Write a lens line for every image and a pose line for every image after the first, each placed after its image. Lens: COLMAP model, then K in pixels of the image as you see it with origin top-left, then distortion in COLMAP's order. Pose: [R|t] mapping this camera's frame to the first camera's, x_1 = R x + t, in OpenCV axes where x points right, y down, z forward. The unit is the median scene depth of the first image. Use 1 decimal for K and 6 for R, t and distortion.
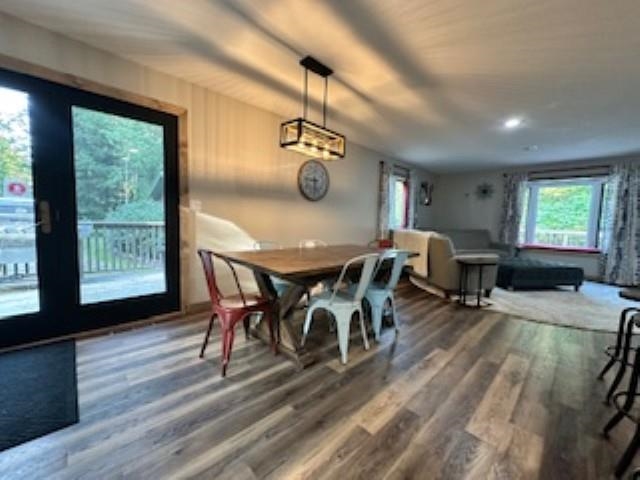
lens RADIAL K [[254.2, 0, 321.2], [0, 254.2, 240.3], [0, 0, 1]] dist [-0.001016, -0.000202]
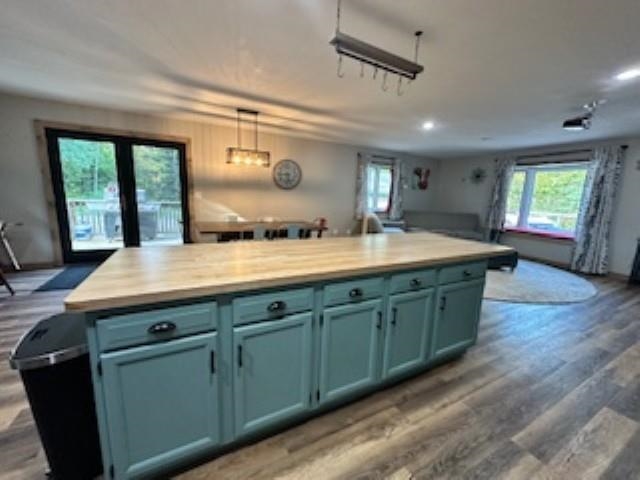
lens RADIAL K [[254.2, 0, 319.1], [0, 254.2, 240.3], [0, 0, 1]] dist [-0.001016, -0.000202]
pose [[0.960959, 0.054136, -0.271344, 0.434553], [-0.031137, 0.995602, 0.088361, -0.006533], [0.274934, -0.076463, 0.958418, -0.243686]]
